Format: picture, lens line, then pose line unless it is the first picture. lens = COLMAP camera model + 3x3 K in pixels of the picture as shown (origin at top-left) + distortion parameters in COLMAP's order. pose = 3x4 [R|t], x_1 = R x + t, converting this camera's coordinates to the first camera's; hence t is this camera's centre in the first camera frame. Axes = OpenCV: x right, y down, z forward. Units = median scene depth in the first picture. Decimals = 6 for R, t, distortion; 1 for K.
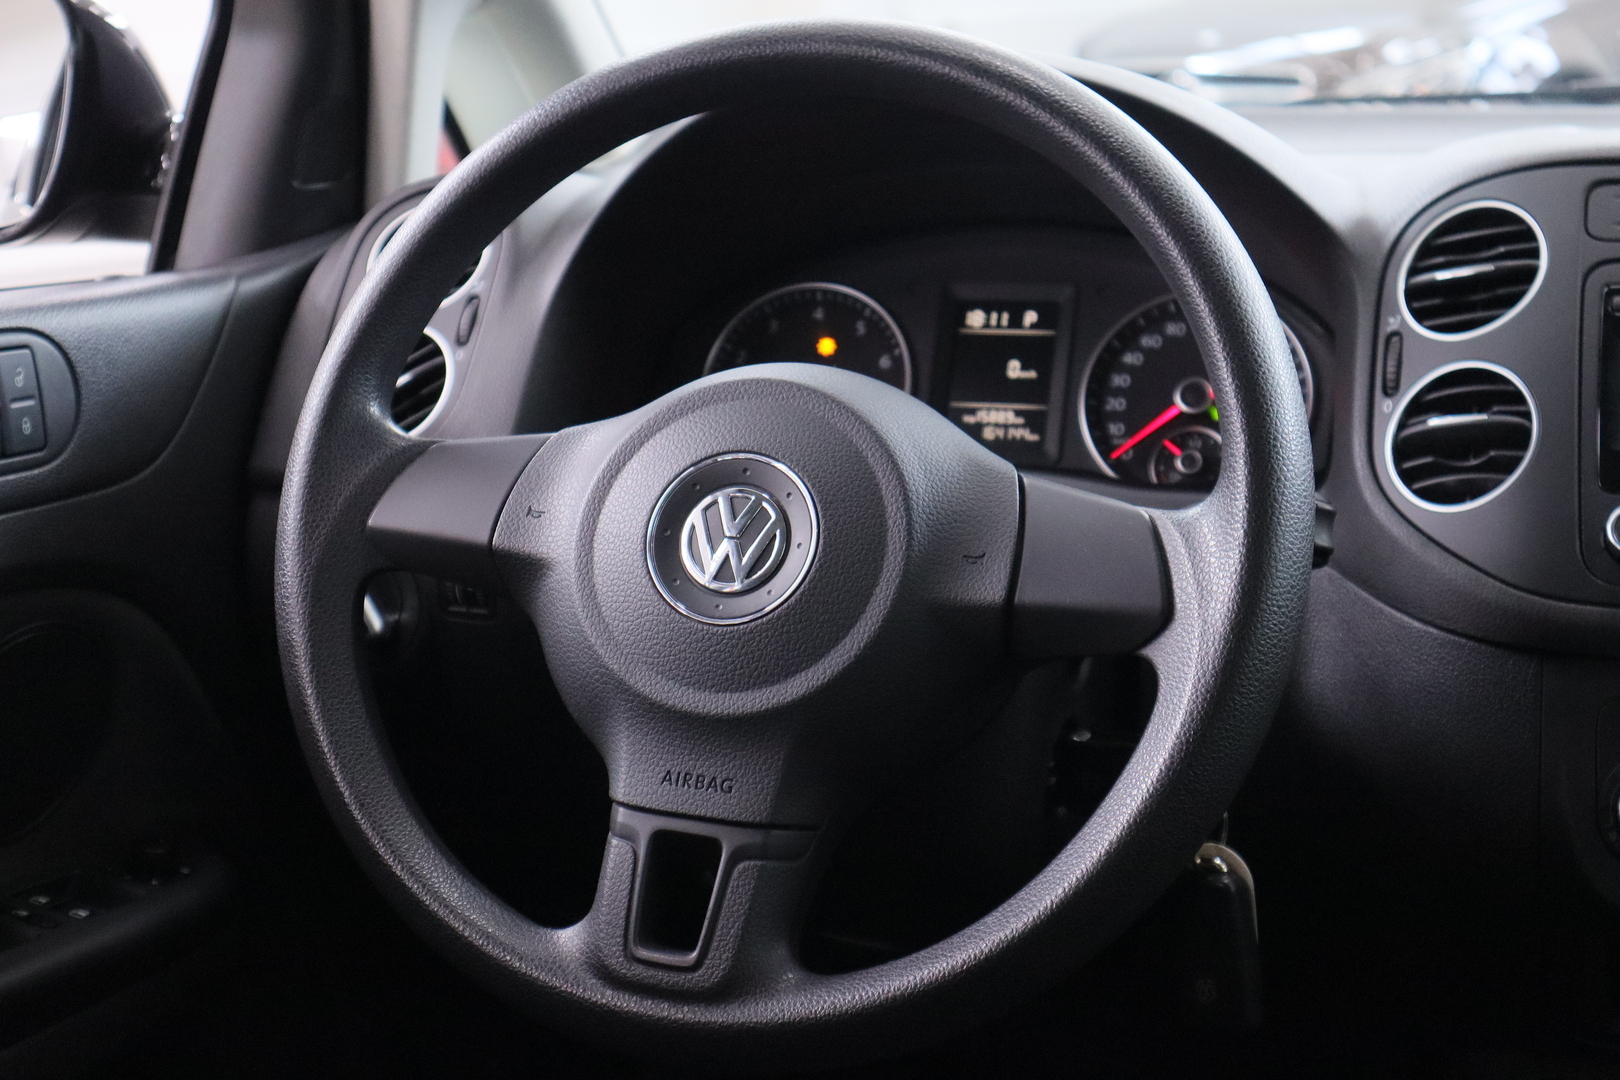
lens RADIAL K [[2379.3, 0, 808.9], [0, 2379.3, 540.0], [0, 0, 1]] dist [-0.015647, 0.000000]
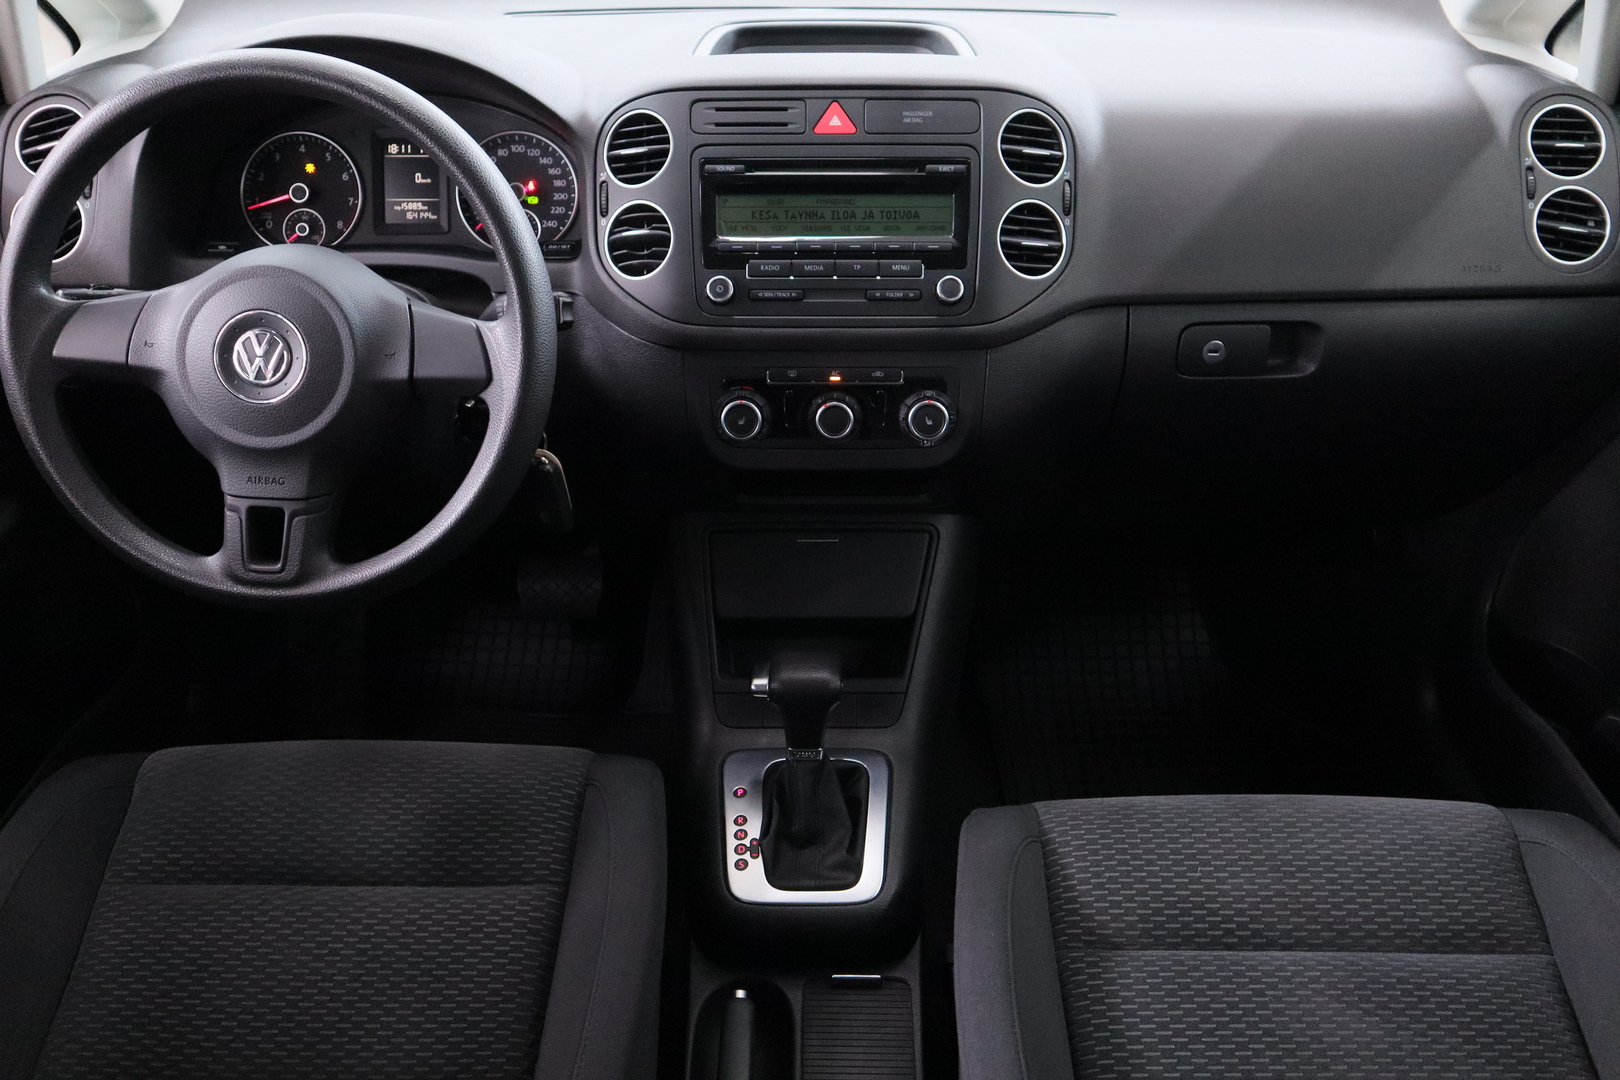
lens RADIAL K [[1345.6, 0, 815.6], [0, 1345.6, 546.1], [0, 0, 1]] dist [0.024594, -0.028491]
pose [[0.952828, -0.151512, 0.262989, 0.077200], [0.052138, 0.935316, 0.349952, -0.196044], [-0.298999, -0.319732, 0.899094, -0.163704]]
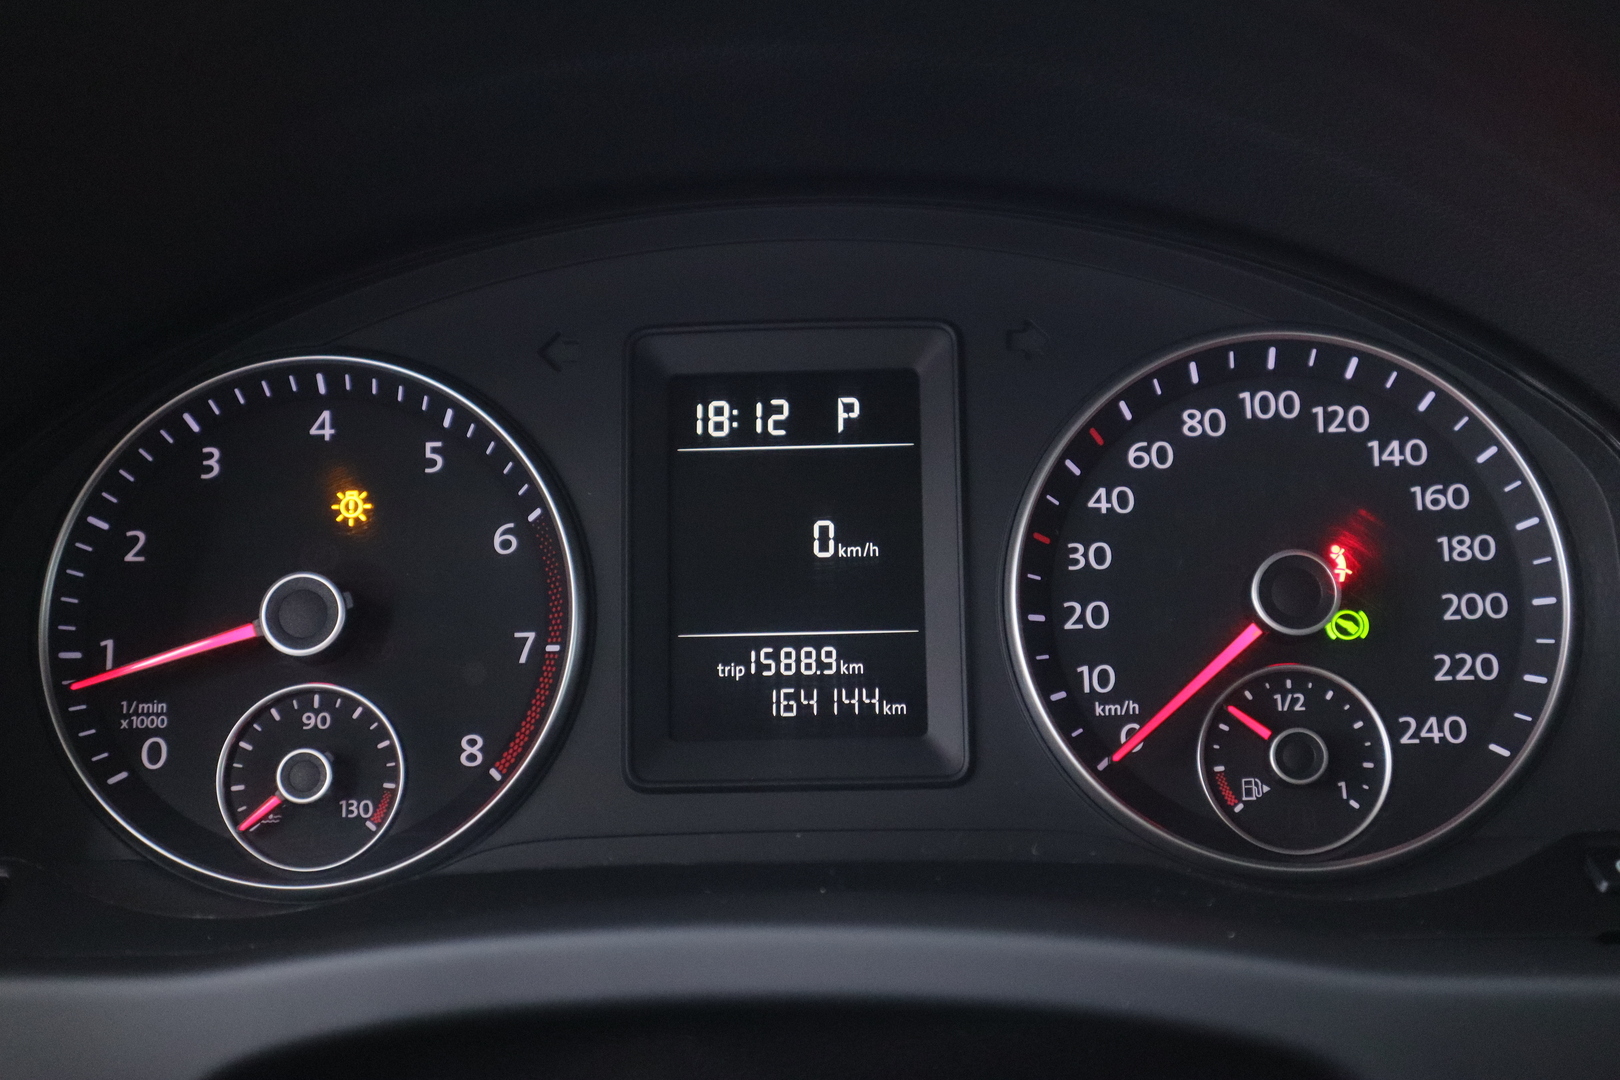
lens RADIAL K [[2157.2, 0, 803.3], [0, 2157.2, 546.2], [0, 0, 1]] dist [0.005202, 0.000000]
pose [[0.960230, -0.090582, 0.264109, -0.021459], [0.072302, 0.994316, 0.078153, -0.126512], [-0.269687, -0.055949, 0.961321, 0.805049]]
